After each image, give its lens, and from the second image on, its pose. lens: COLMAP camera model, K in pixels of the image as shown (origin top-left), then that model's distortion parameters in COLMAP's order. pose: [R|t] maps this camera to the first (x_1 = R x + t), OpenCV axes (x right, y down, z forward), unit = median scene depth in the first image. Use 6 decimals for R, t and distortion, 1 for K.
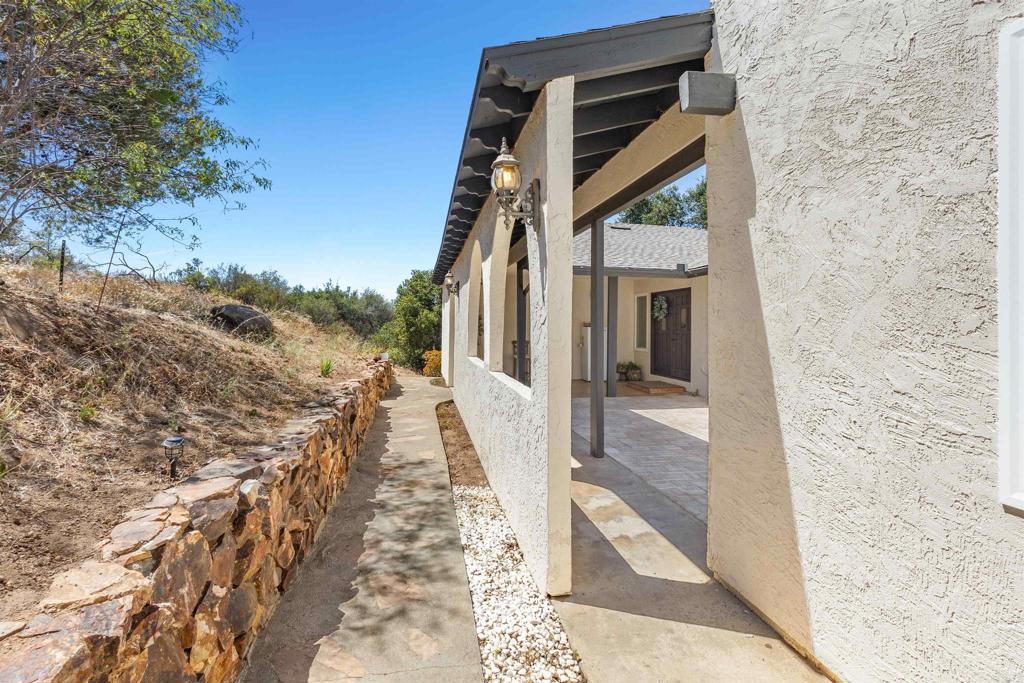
lens RADIAL K [[510.5, 0, 509.0], [0, 510.5, 336.5], [0, 0, 1]] dist [-0.003738, 0.011344]
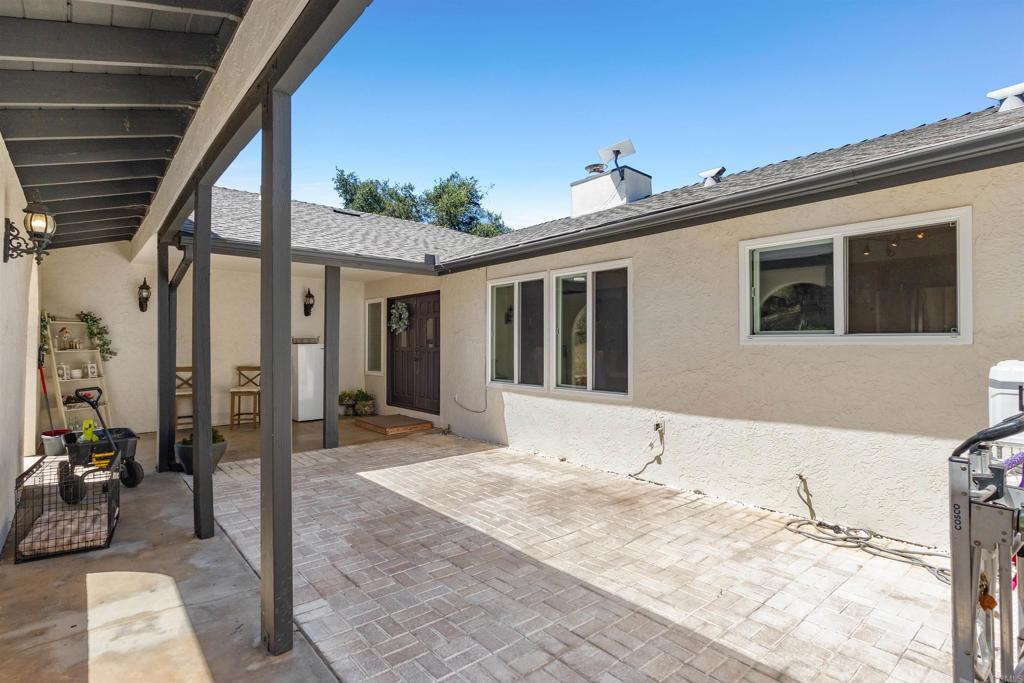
lens RADIAL K [[510.5, 0, 509.0], [0, 510.5, 336.5], [0, 0, 1]] dist [-0.003738, 0.011344]
pose [[0.870407, 0.004553, 0.492313, 0.064704], [0.011405, 0.999502, -0.029408, -0.003890], [-0.492202, 0.031212, 0.869922, 0.260615]]
